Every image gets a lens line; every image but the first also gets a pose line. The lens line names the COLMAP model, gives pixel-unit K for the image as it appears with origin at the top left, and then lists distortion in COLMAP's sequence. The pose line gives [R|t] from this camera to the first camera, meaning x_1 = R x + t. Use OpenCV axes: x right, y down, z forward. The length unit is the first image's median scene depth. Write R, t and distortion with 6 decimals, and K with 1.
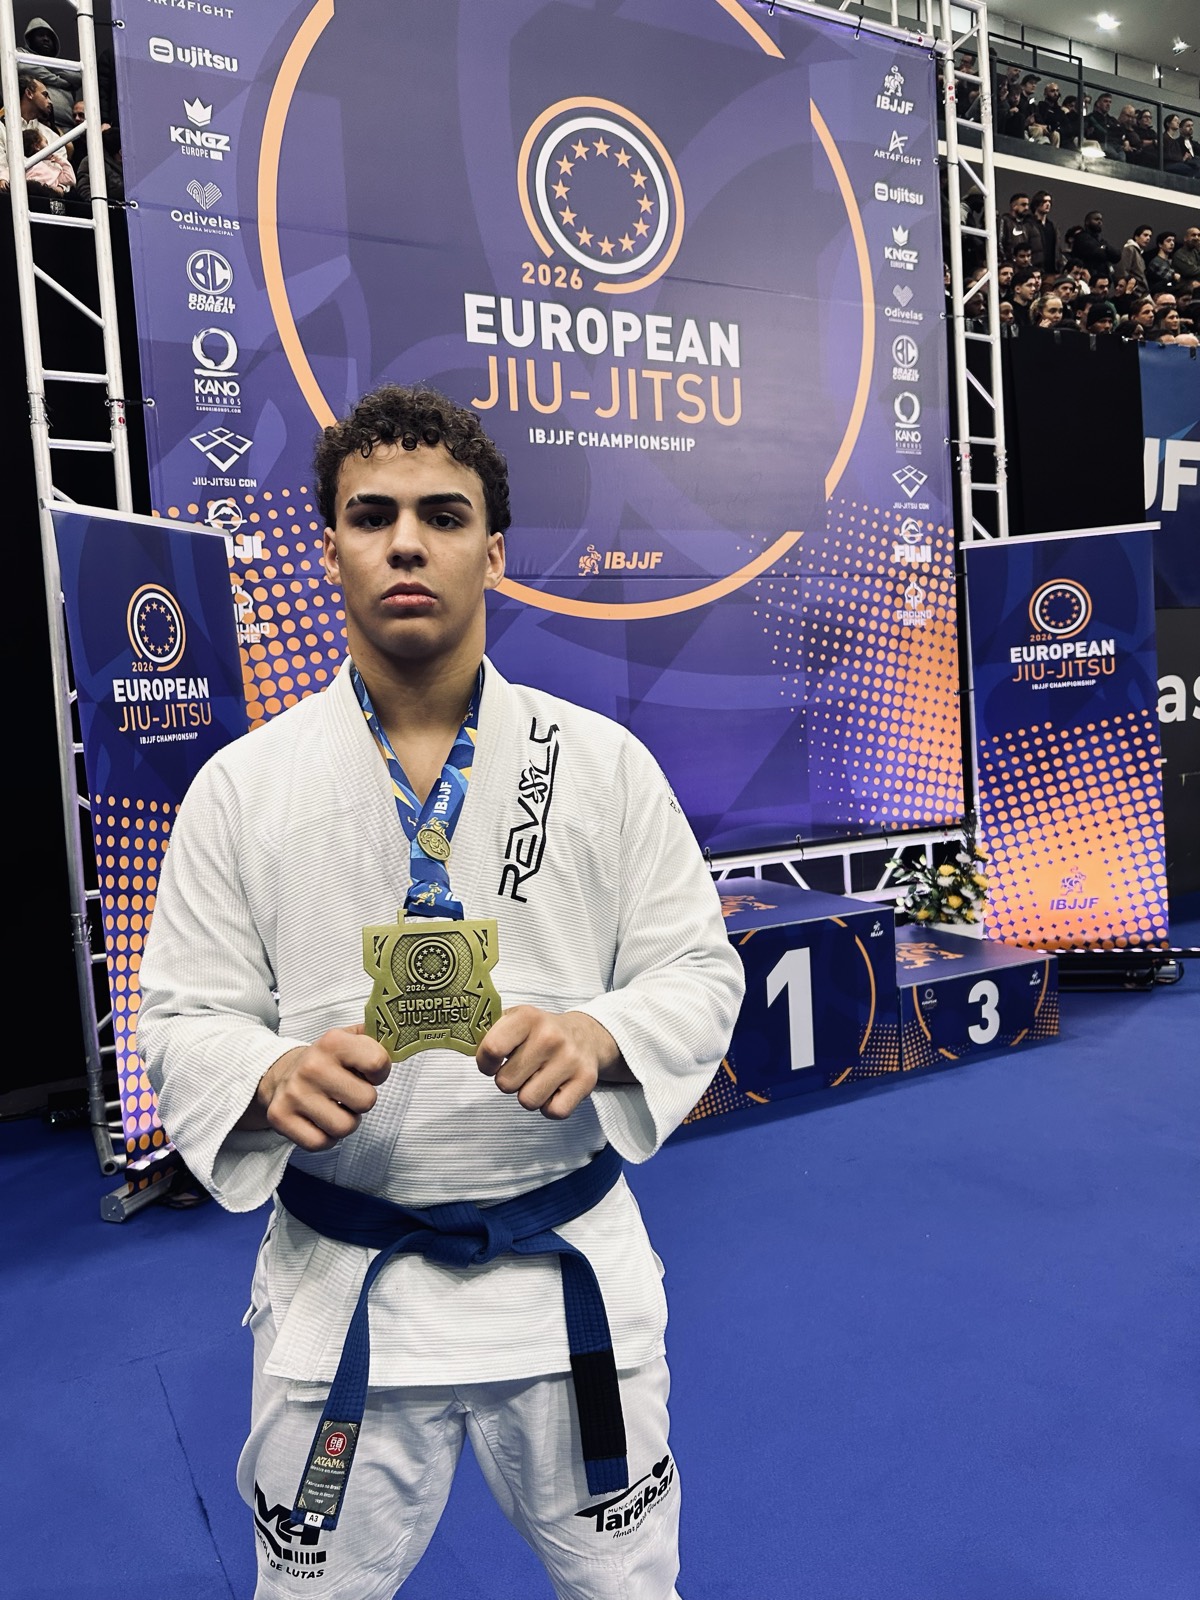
lens RADIAL K [[1218.1, 0, 604.7], [0, 1218.1, 799.0], [0, 0, 1]] dist [0.021667, -0.009989]
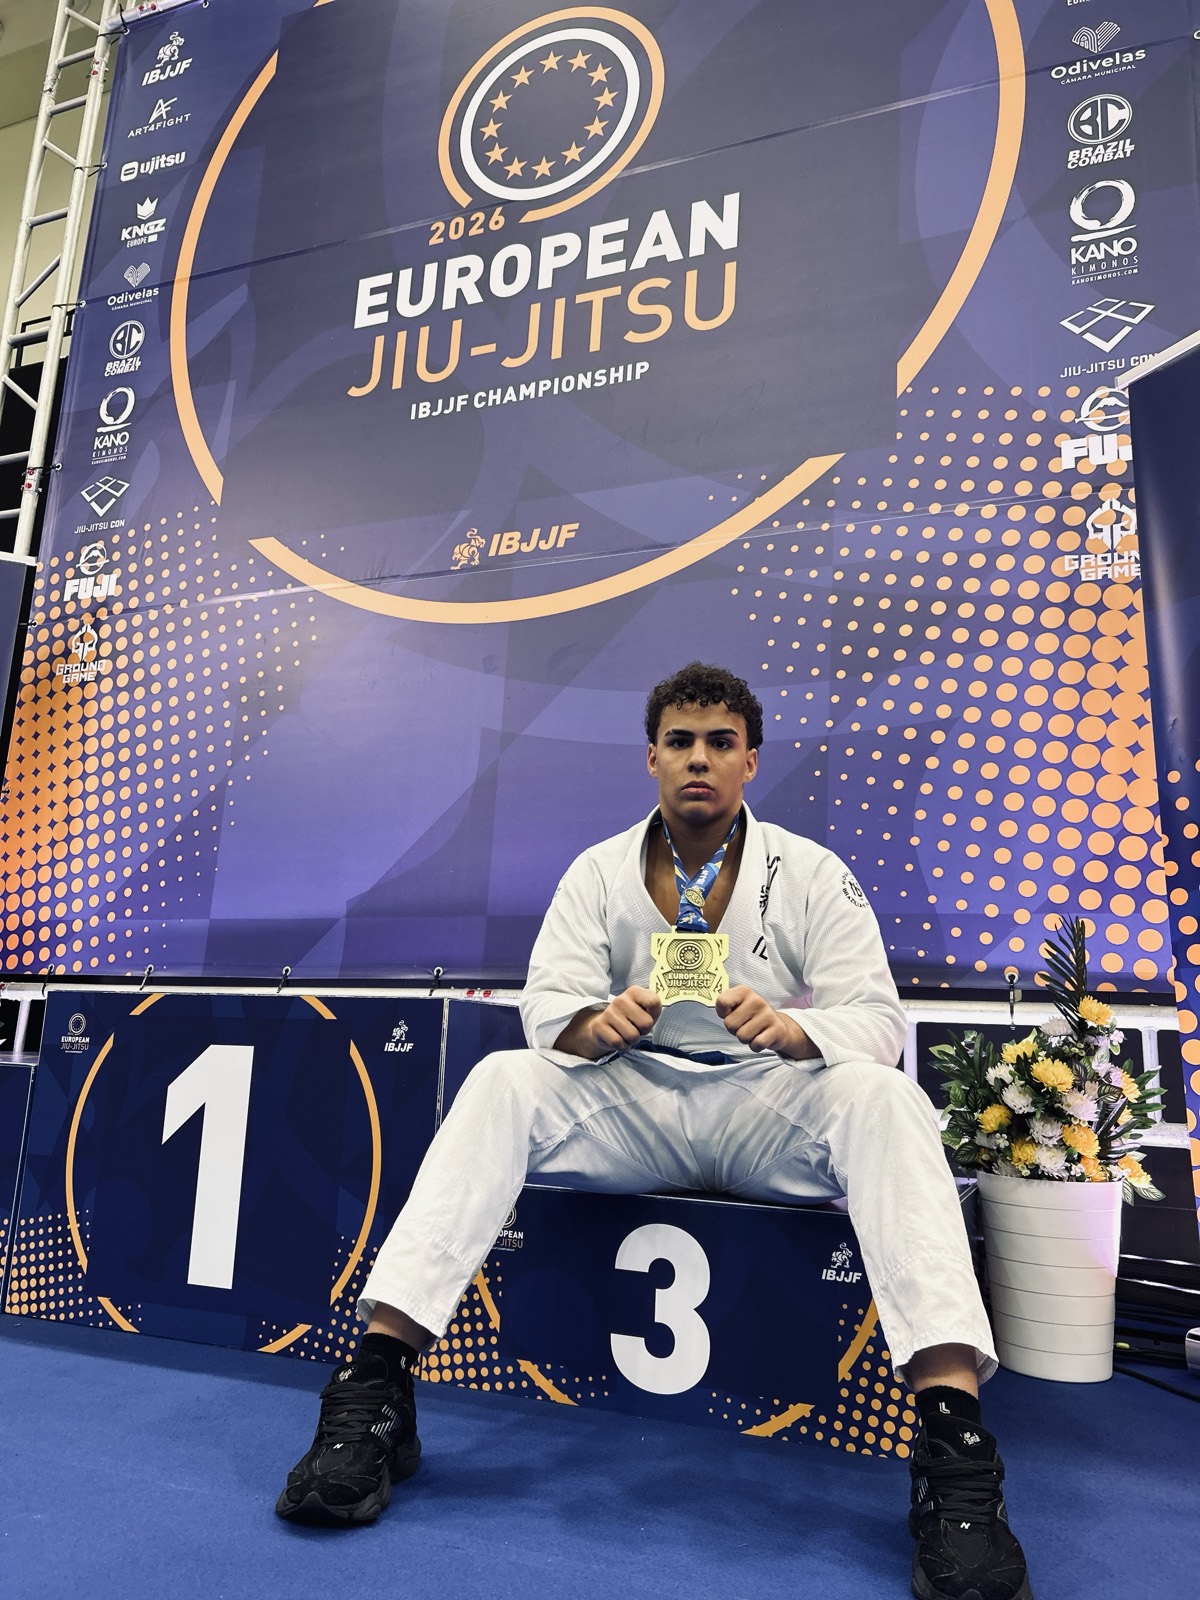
lens RADIAL K [[1218.1, 0, 589.4], [0, 1218.1, 805.9], [0, 0, 1]] dist [0.021667, -0.009989]
pose [[0.634926, -0.084291, -0.767961, 0.572569], [-0.141163, 0.964639, -0.222588, 0.101477], [0.759567, 0.249734, 0.600575, 0.655128]]
